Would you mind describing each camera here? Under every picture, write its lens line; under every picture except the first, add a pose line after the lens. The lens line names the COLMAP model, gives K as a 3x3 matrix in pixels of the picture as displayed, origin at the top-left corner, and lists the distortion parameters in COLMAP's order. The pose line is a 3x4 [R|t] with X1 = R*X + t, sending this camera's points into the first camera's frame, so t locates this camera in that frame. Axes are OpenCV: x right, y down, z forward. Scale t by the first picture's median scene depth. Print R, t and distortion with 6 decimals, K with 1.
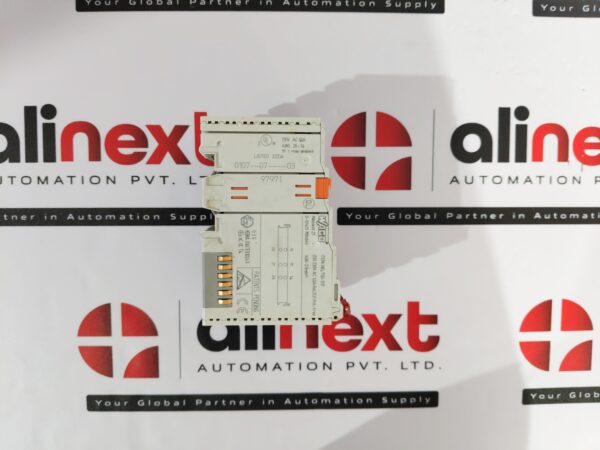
lens RADIAL K [[458.8, 0, 300.4], [0, 458.8, 221.7], [0, 0, 1]] dist [-0.050592, -0.008219]
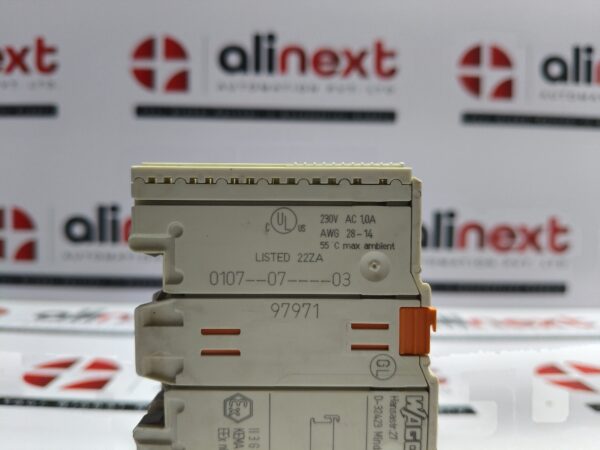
lens RADIAL K [[458.8, 0, 298.9], [0, 458.8, 223.1], [0, 0, 1]] dist [-0.050592, -0.008219]
pose [[0.999041, -0.004398, -0.043553, -0.041030], [-0.002164, 0.988762, -0.149479, -0.109562], [0.043721, 0.149430, 0.987805, 0.566957]]
